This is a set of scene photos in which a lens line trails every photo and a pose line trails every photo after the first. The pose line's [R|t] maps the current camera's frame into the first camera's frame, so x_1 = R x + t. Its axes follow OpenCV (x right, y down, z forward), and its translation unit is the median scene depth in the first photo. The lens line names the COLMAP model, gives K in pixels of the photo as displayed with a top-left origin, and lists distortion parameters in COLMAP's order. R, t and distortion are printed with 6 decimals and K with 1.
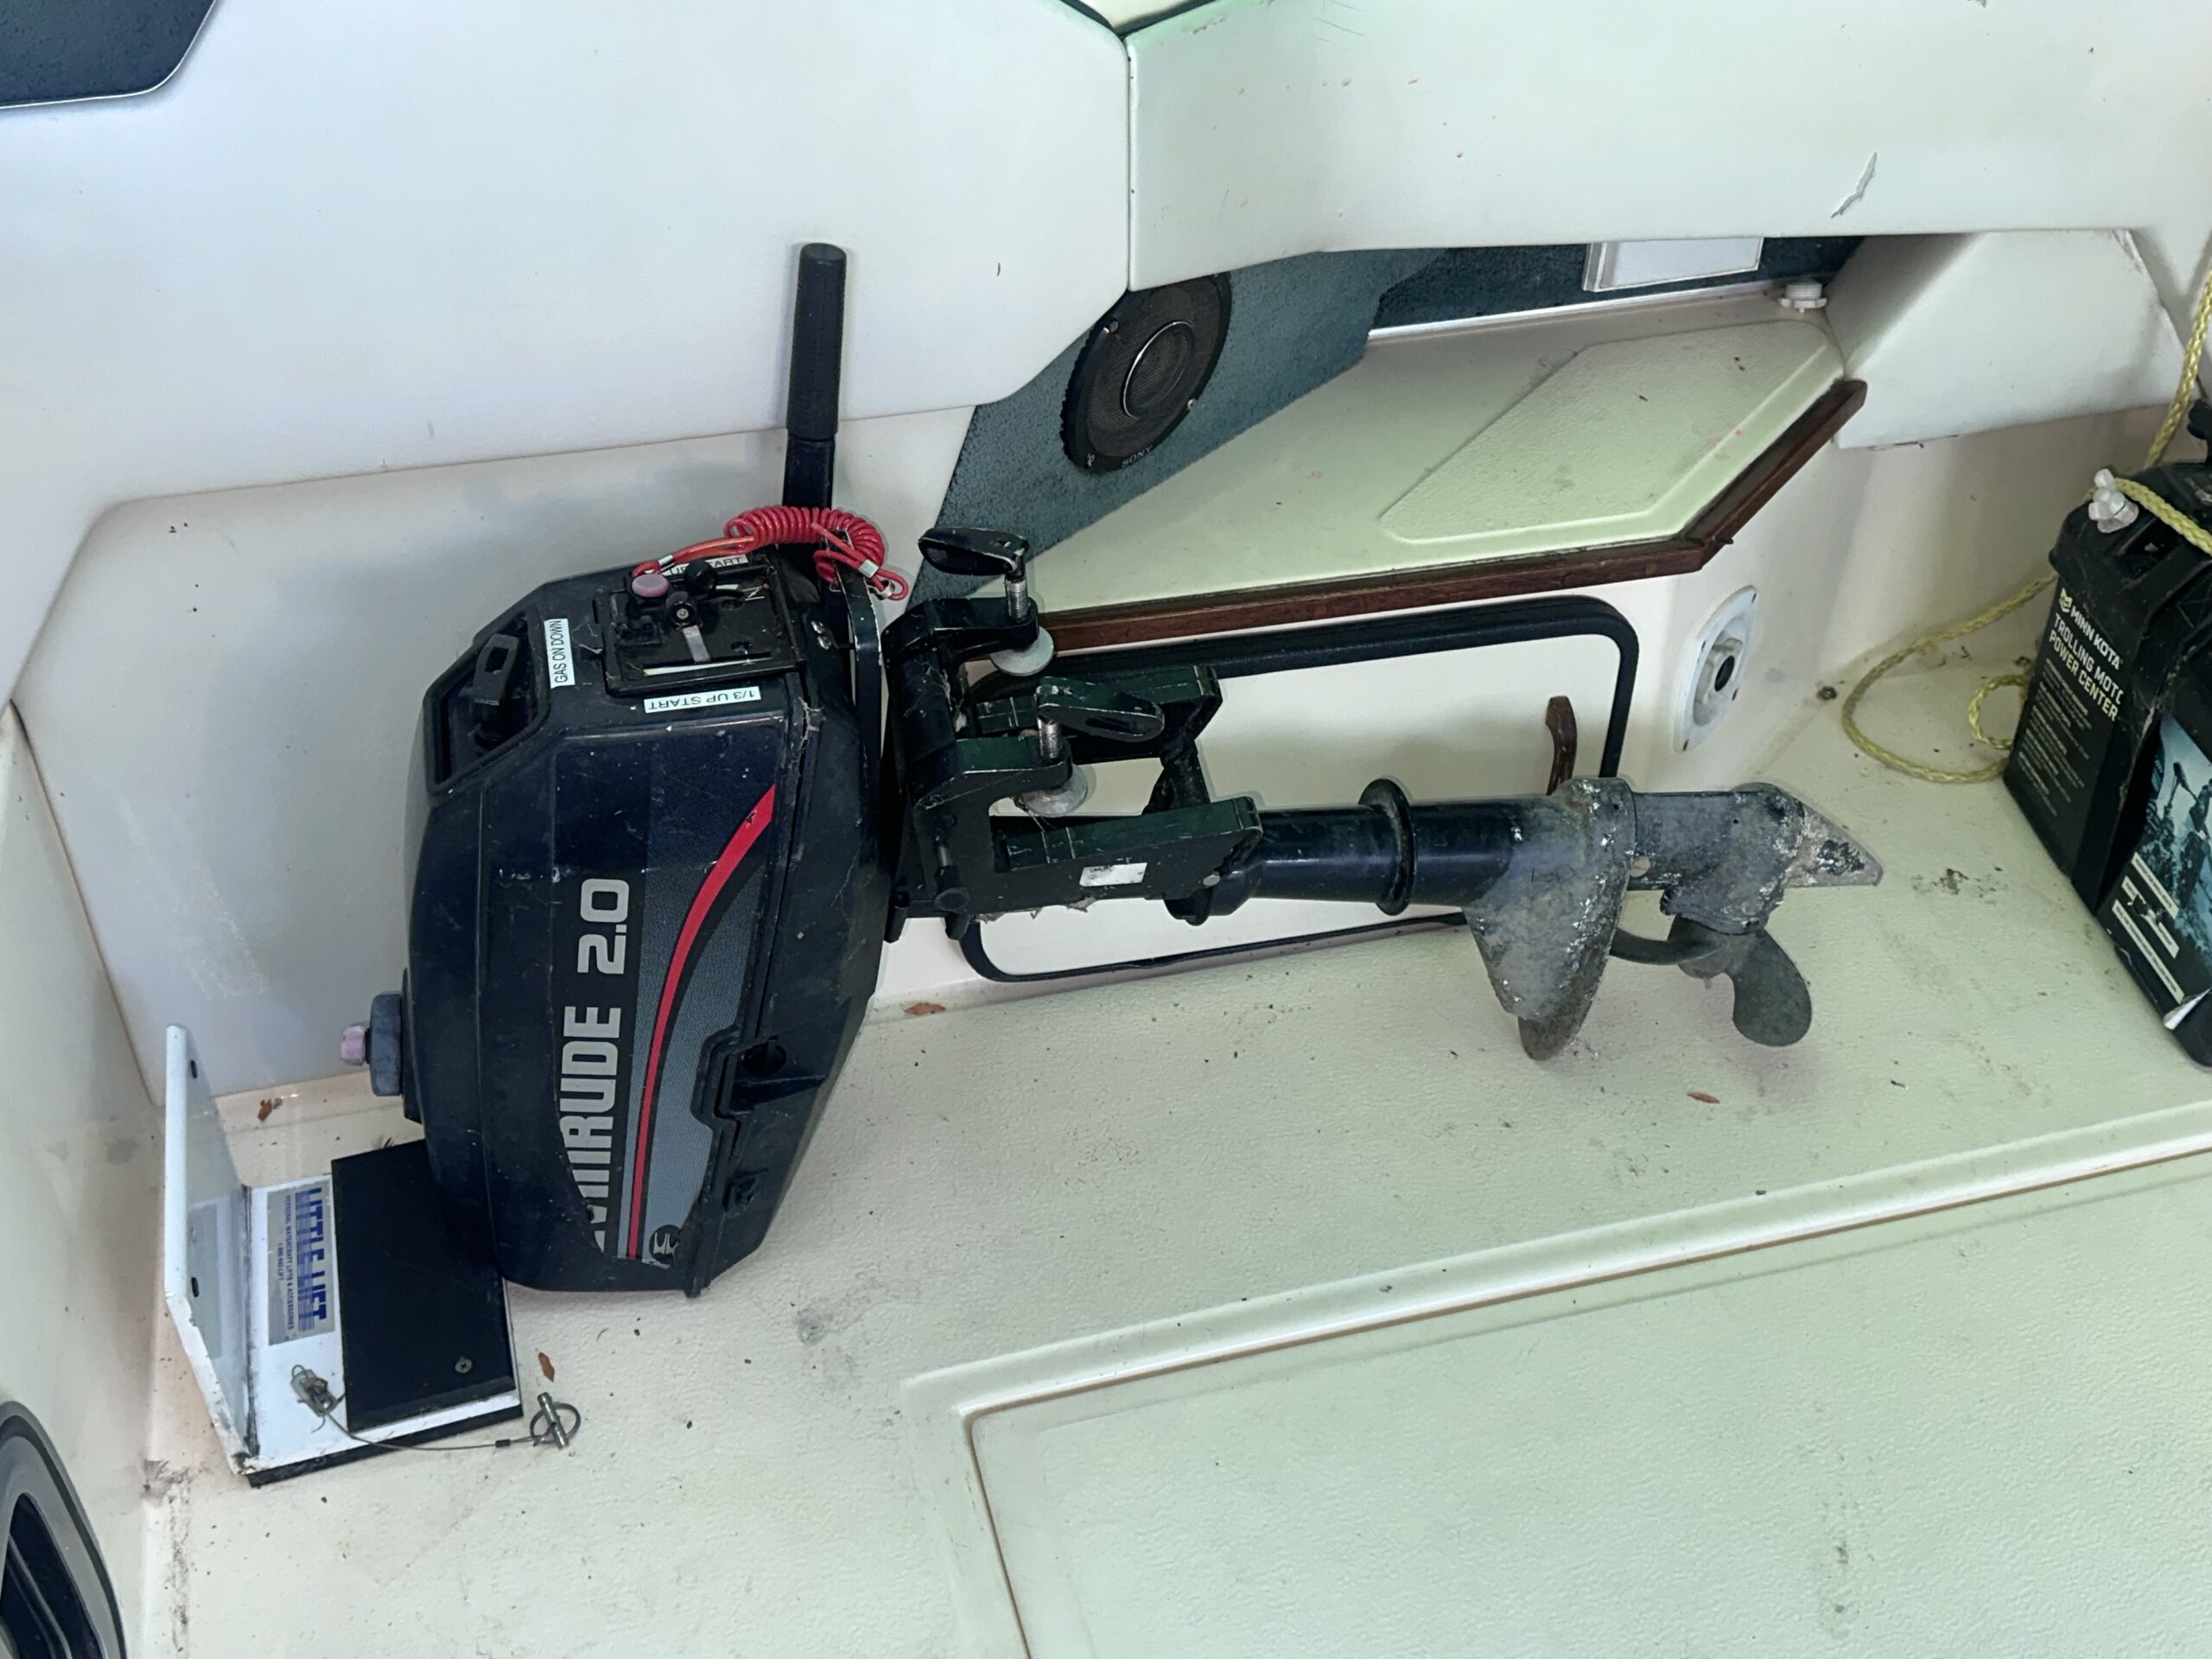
lens RADIAL K [[2262.6, 0, 1092.6], [0, 2262.6, 819.9], [0, 0, 1]] dist [0.060472, 0.000000]
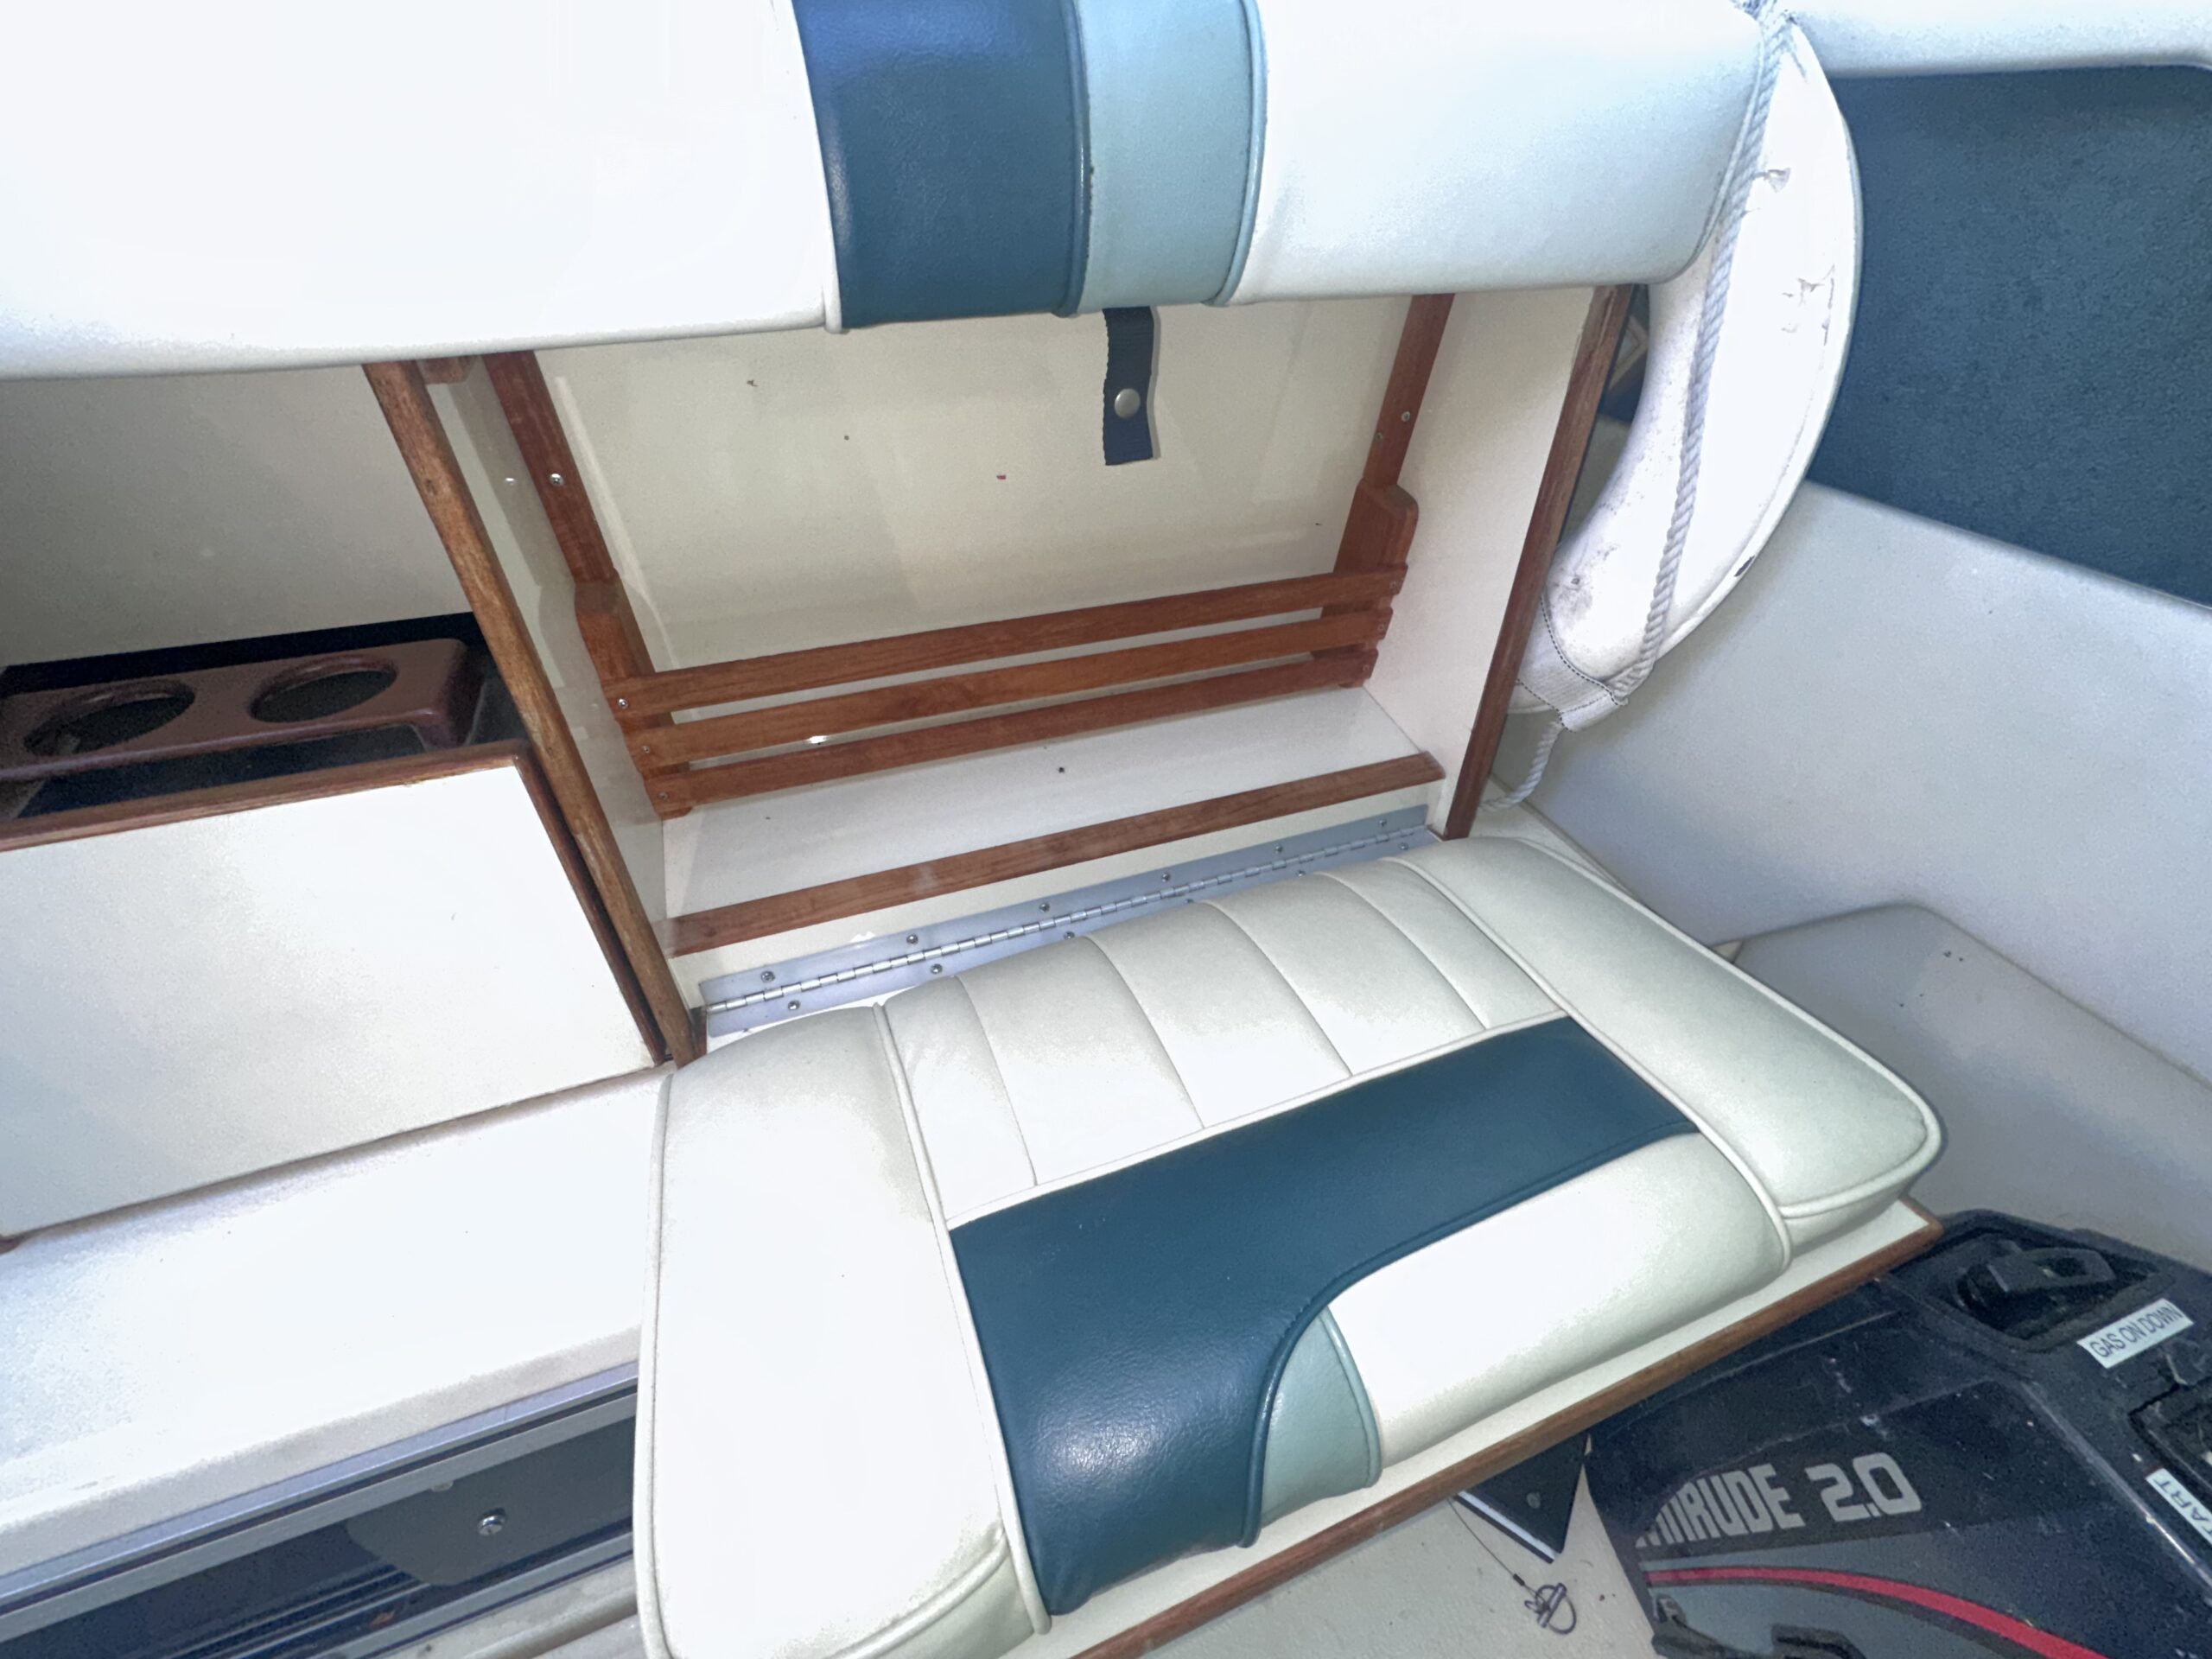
lens RADIAL K [[874.6, 0, 1105.2], [0, 874.6, 838.5], [0, 0, 1]] dist [-0.006851, 0.000627]
pose [[0.076028, 0.616401, -0.783753, -0.098852], [-0.631514, 0.638049, 0.440549, -0.076762], [0.771628, 0.461457, 0.437776, 0.373913]]
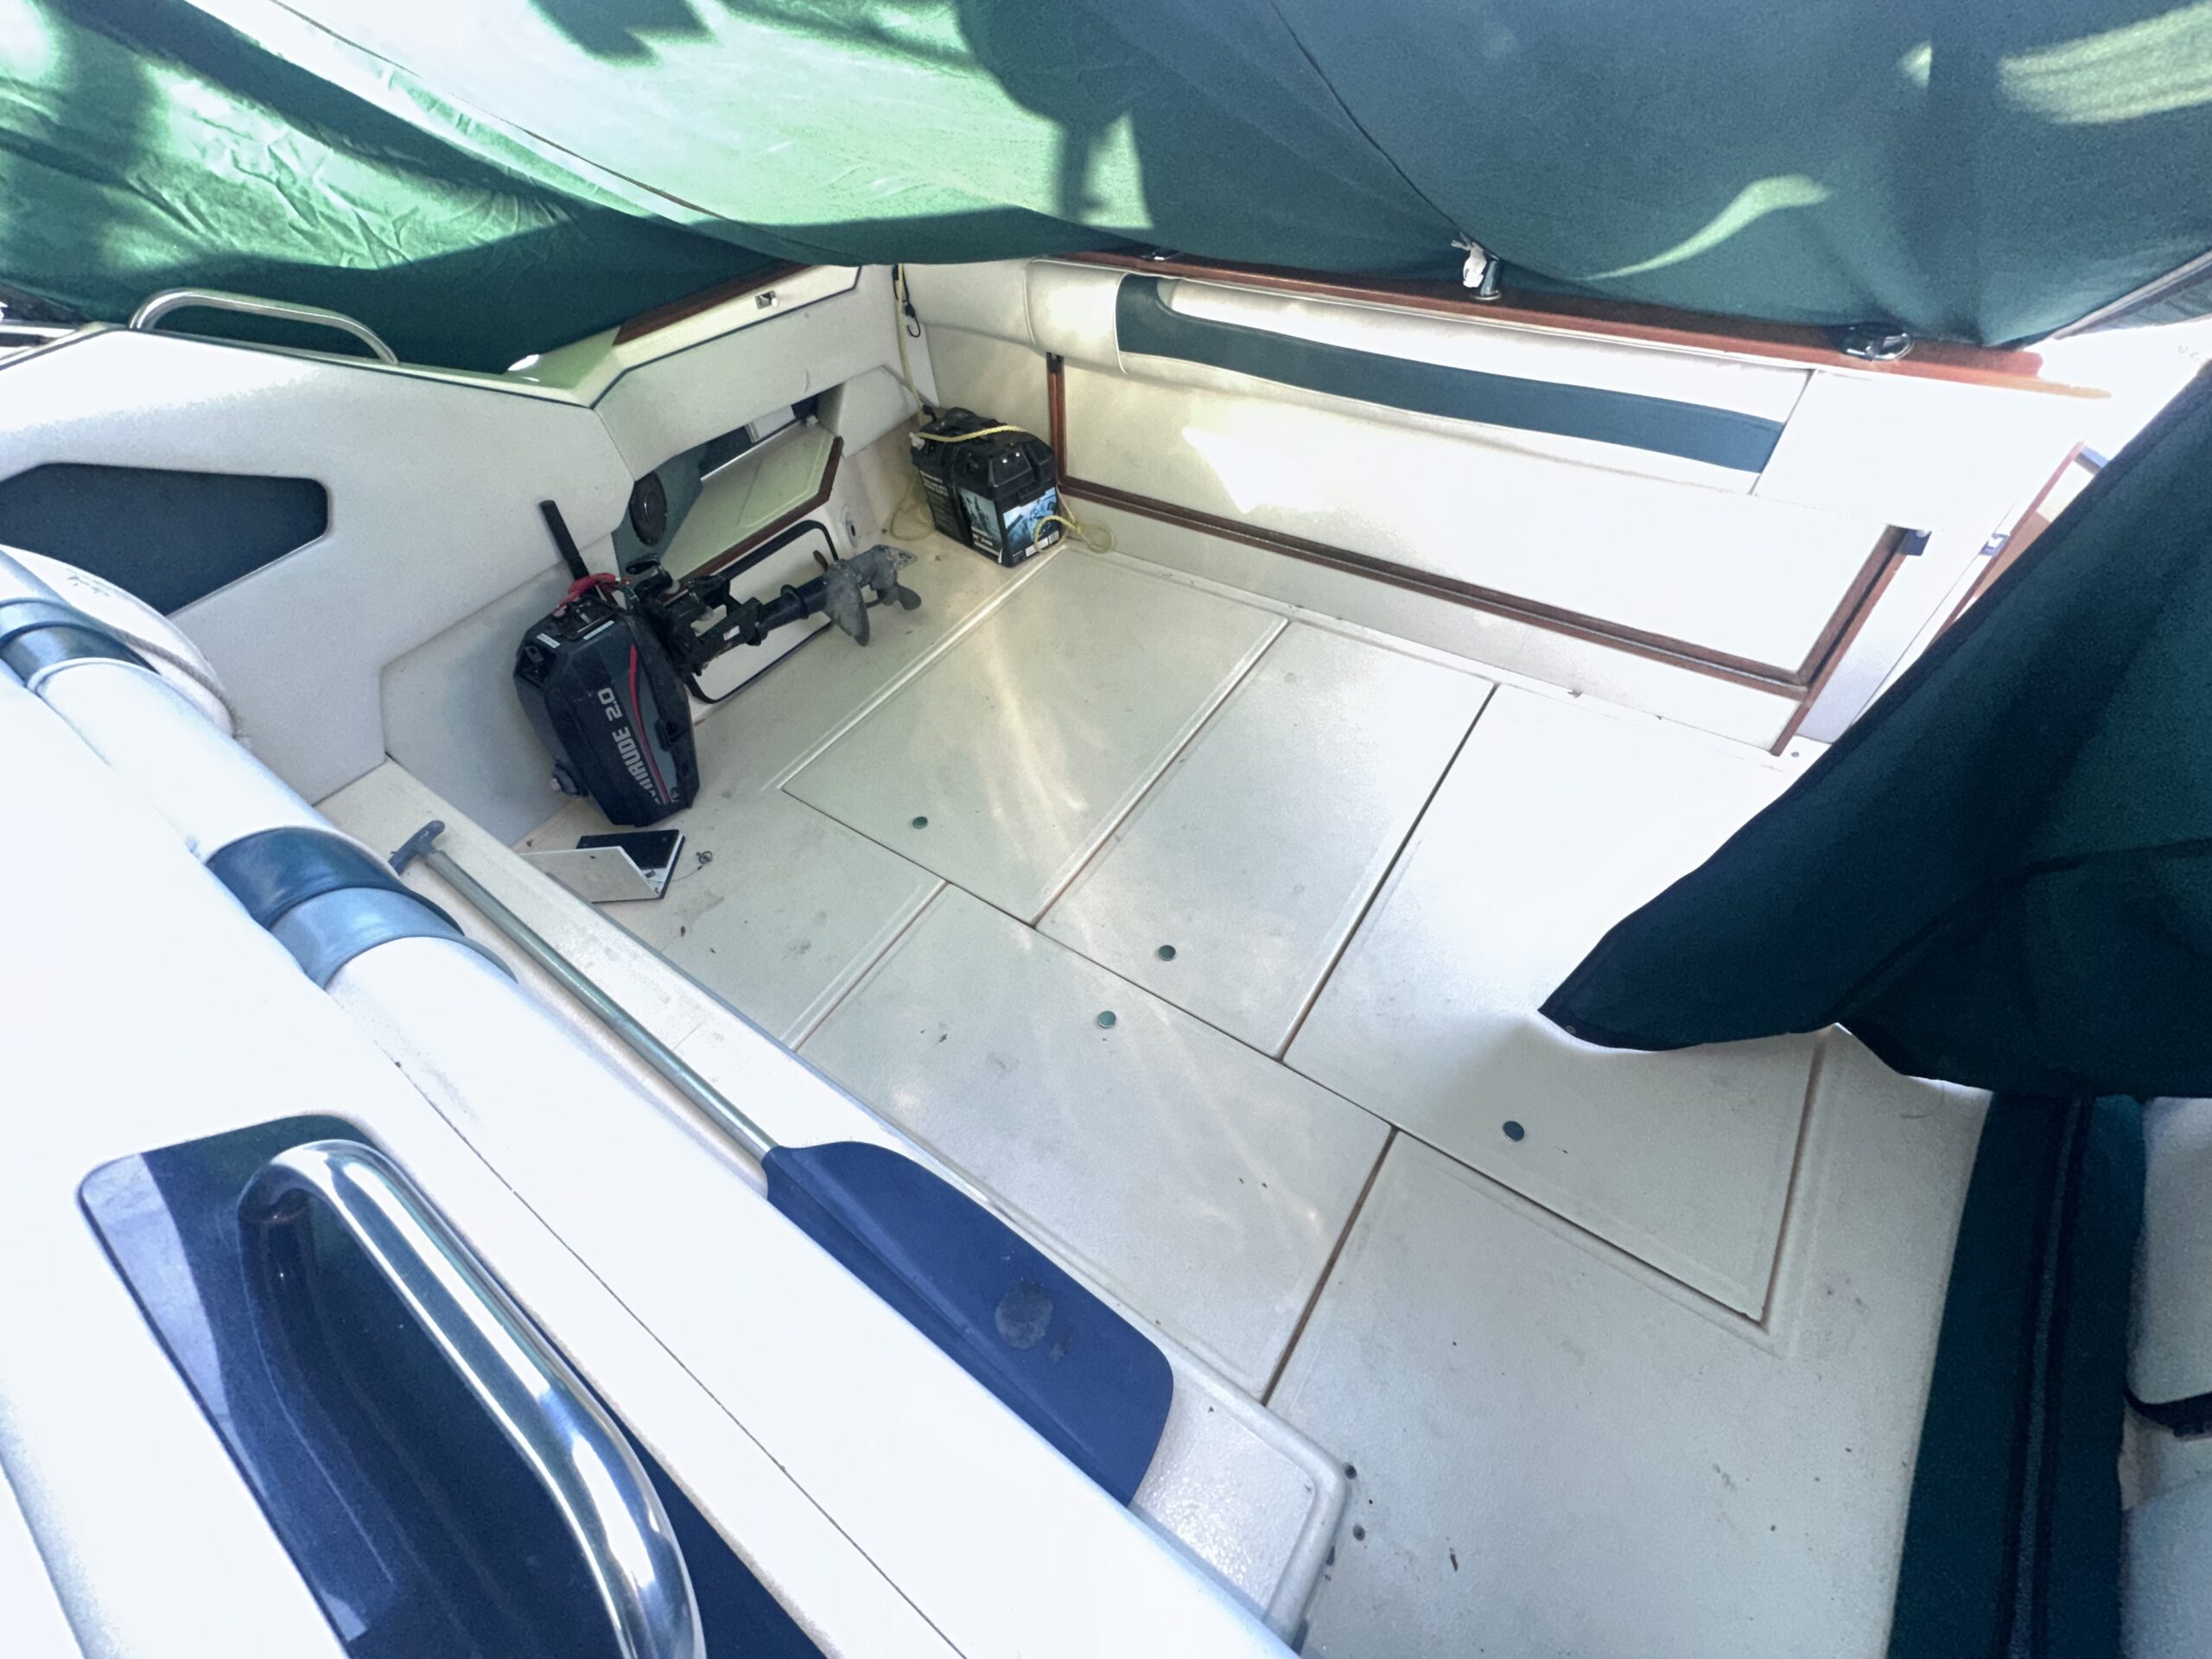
lens RADIAL K [[874.6, 0, 1096.0], [0, 874.6, 826.9], [0, 0, 1]] dist [-0.006851, 0.000627]
pose [[0.766564, -0.541009, 0.345959, -0.174083], [0.477799, 0.840458, 0.255613, 0.184350], [-0.429053, -0.030644, 0.902759, -0.458458]]
